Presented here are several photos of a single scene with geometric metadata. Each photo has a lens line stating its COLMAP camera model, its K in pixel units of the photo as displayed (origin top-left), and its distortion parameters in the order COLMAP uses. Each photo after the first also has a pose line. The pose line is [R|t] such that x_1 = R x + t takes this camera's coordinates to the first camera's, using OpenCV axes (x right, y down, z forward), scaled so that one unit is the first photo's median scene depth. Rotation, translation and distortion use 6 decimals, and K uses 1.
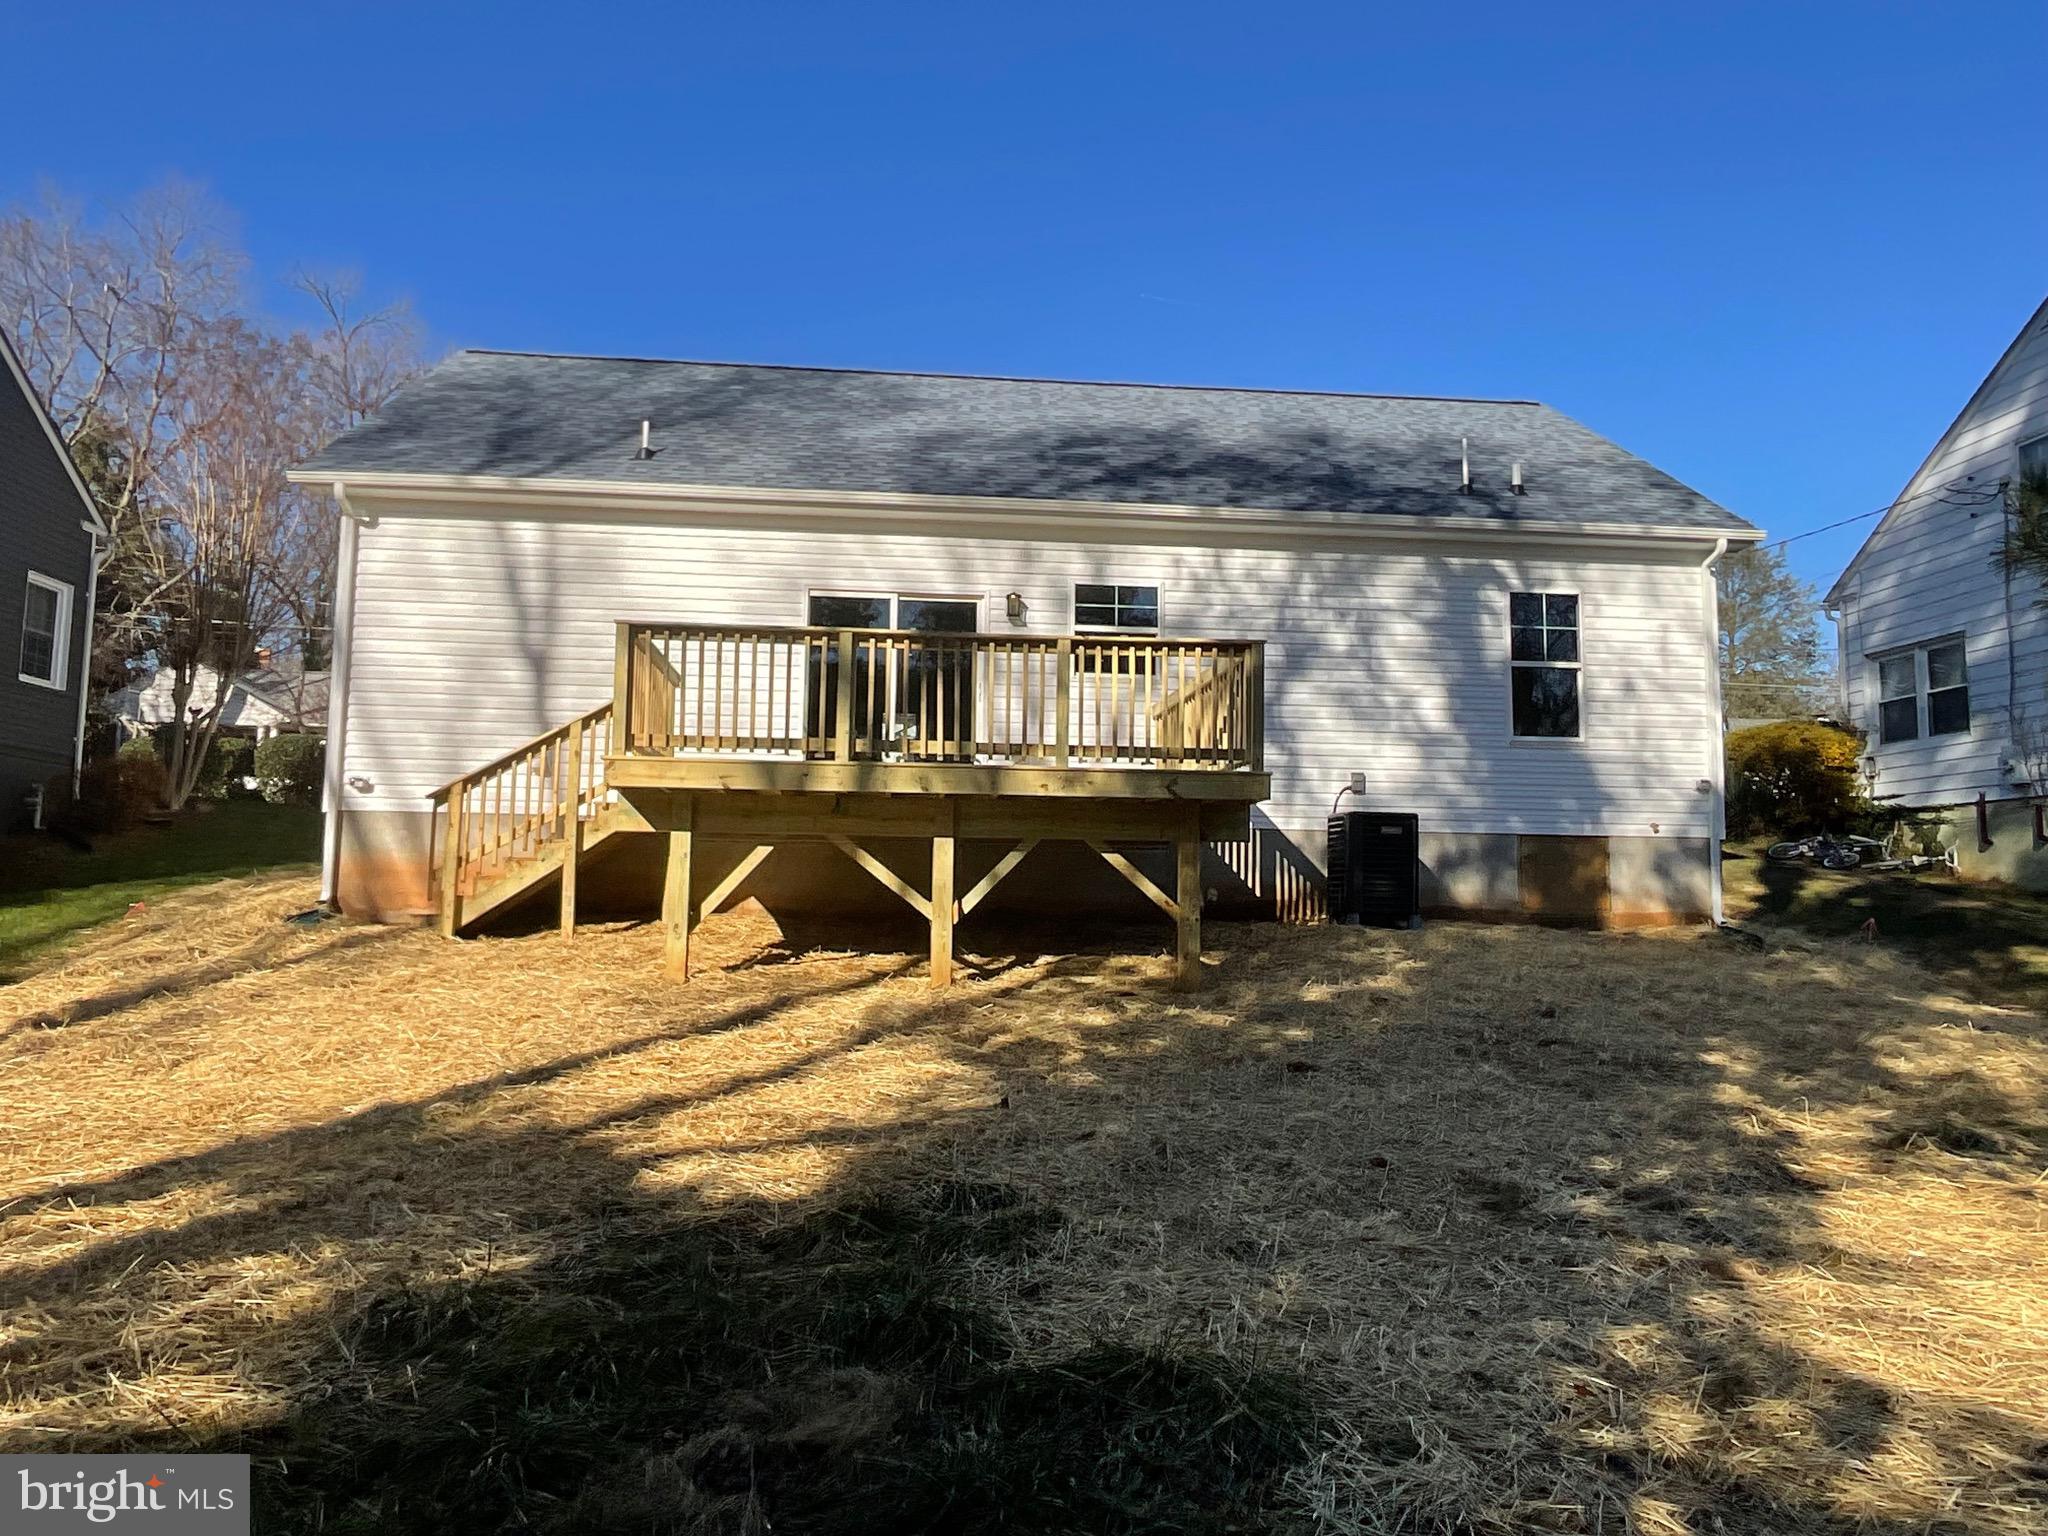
lens RADIAL K [[1349.1, 0, 1036.5], [0, 1349.1, 774.7], [0, 0, 1]] dist [-0.001398, -0.003932]
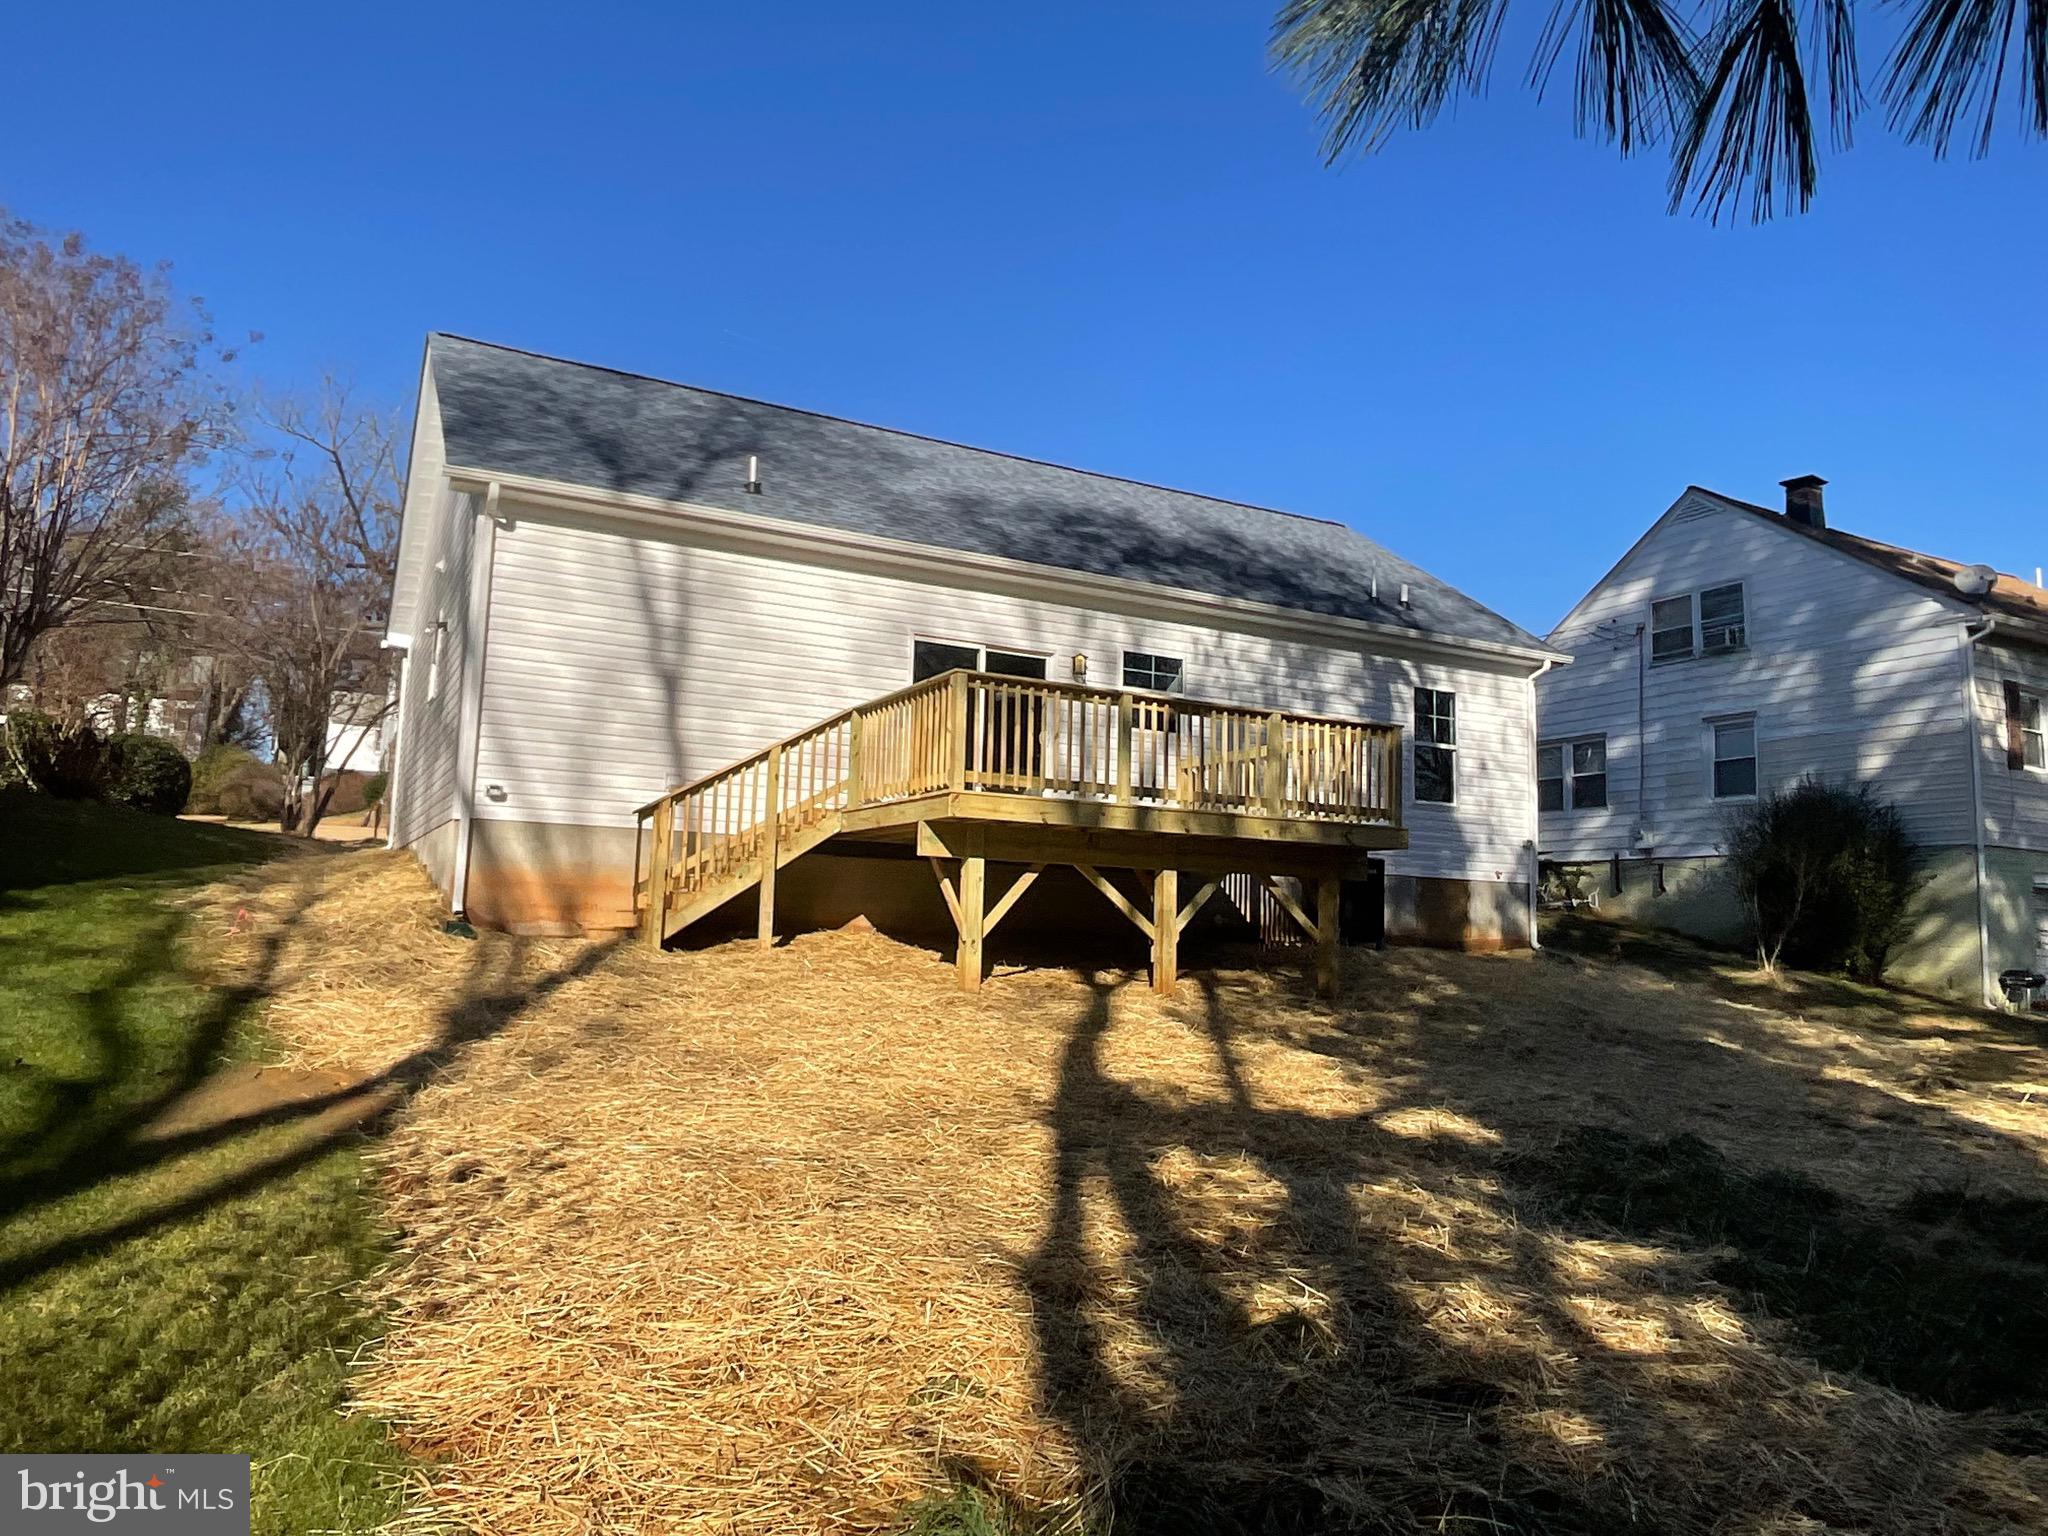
lens RADIAL K [[1349.1, 0, 1022.5], [0, 1349.1, 772.9], [0, 0, 1]] dist [-0.001398, -0.003932]
pose [[0.925486, 0.058321, 0.374265, -0.473028], [-0.052101, 0.998284, -0.026725, -0.000420], [-0.375182, 0.005234, 0.926936, -0.045122]]
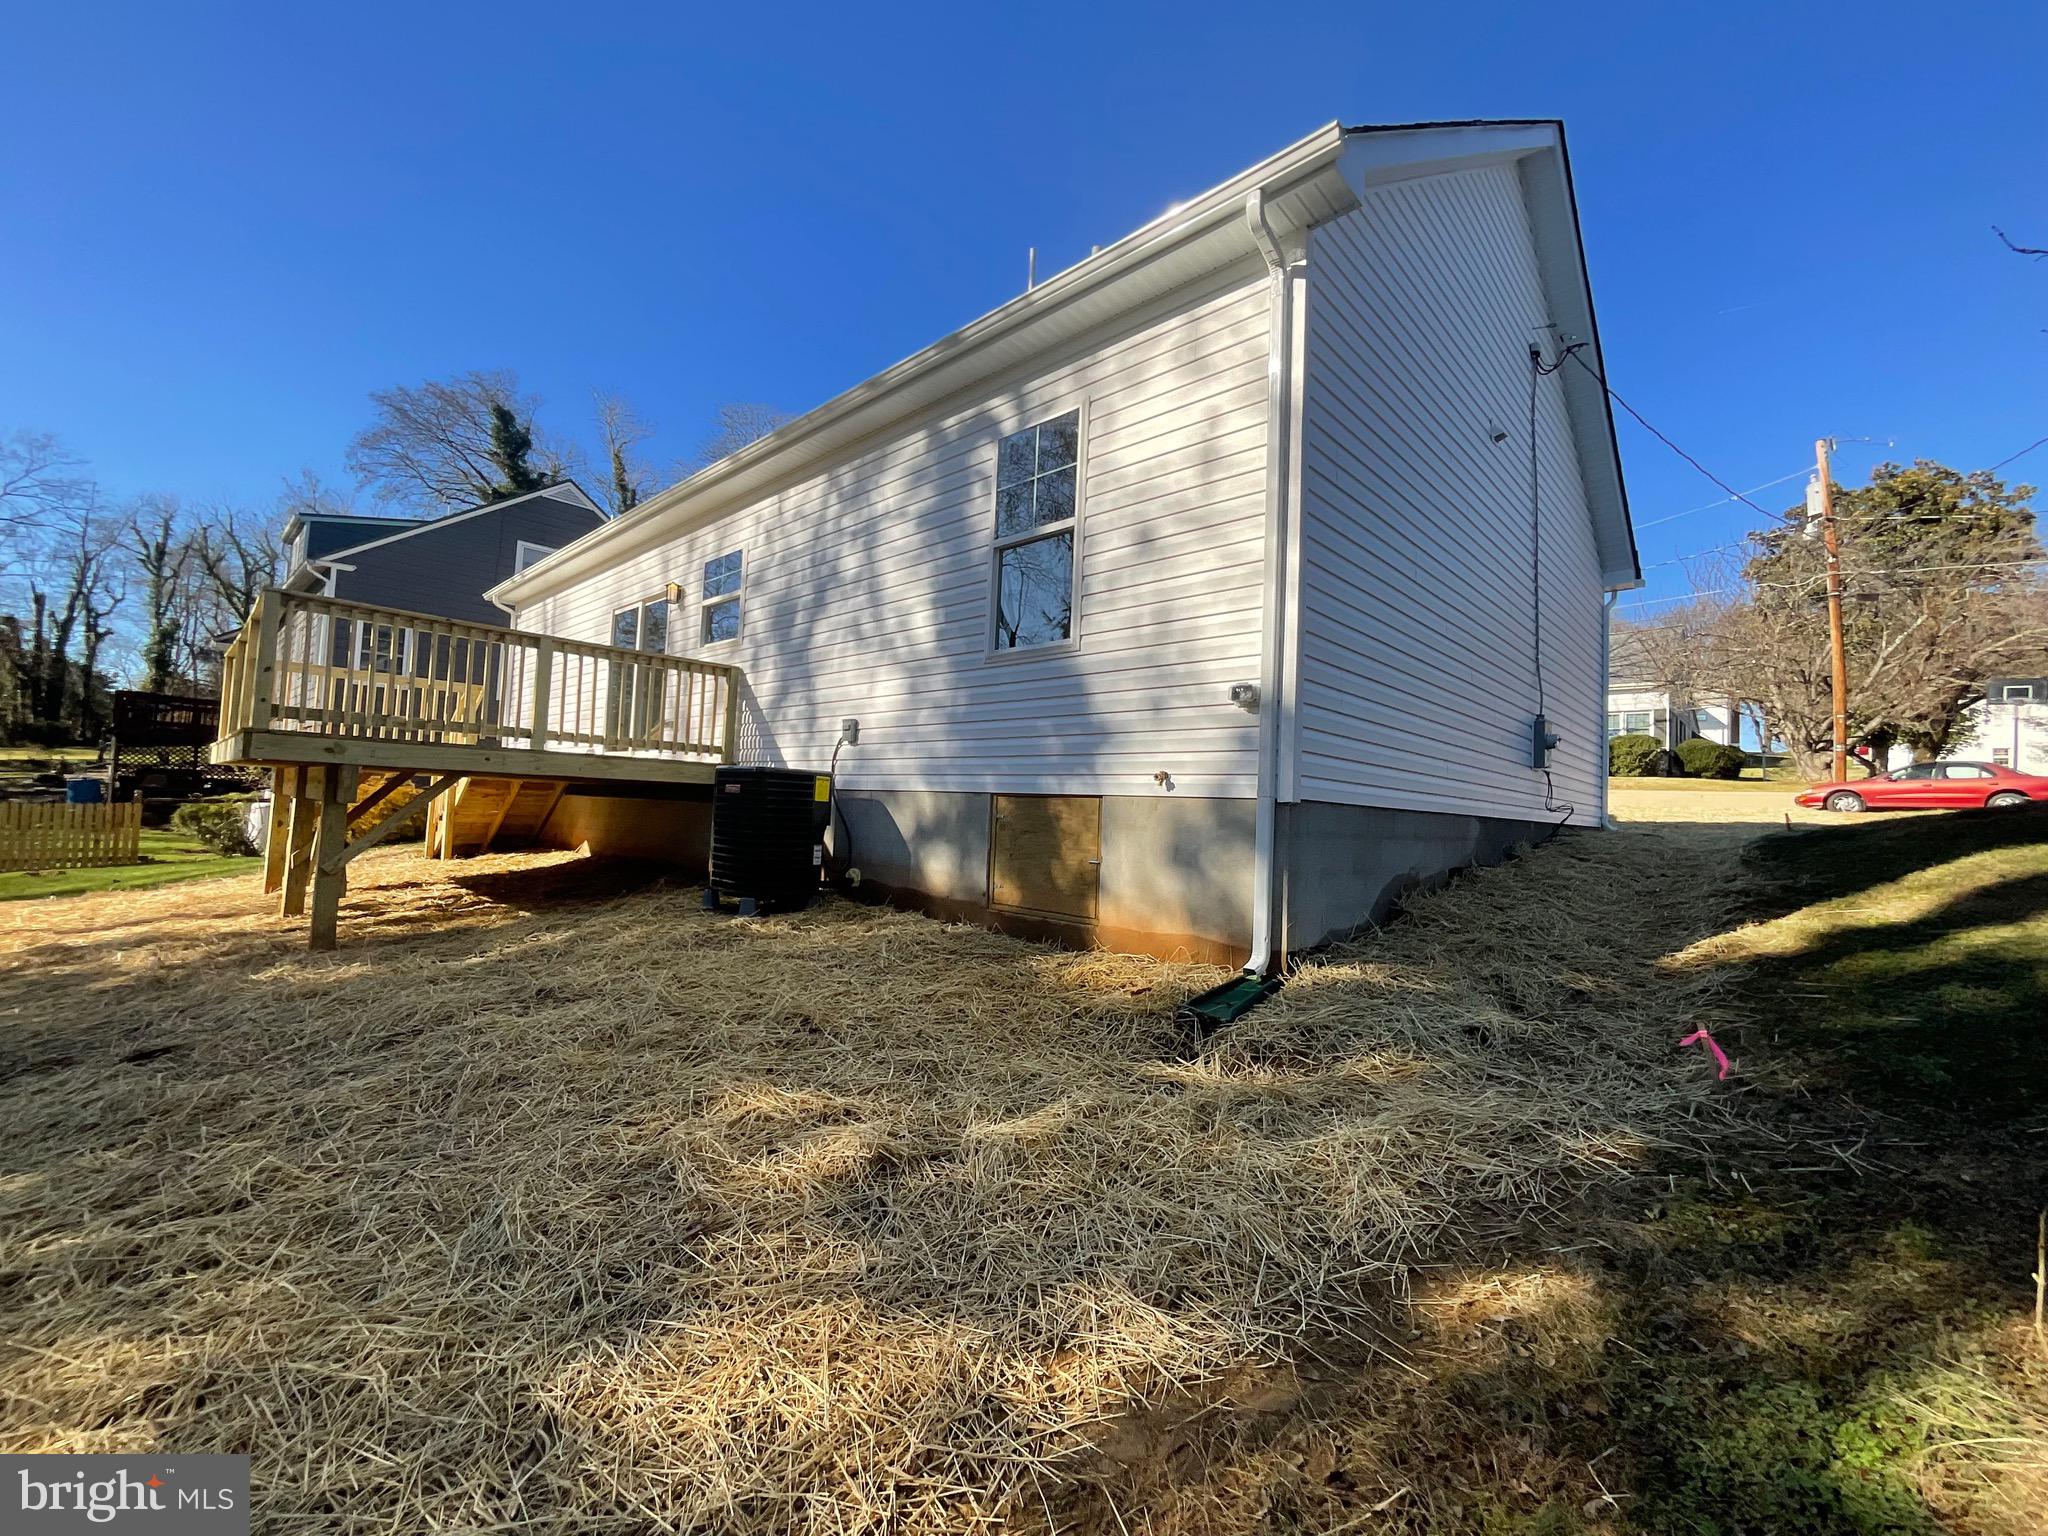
lens RADIAL K [[827.8, 0, 1015.2], [0, 827.8, 763.8], [0, 0, 1]] dist [-0.002445, -0.001779]
pose [[0.650362, -0.027628, -0.759122, 0.684222], [0.035281, 0.999359, -0.006145, 0.032615], [0.758805, -0.022786, 0.650919, 0.742289]]
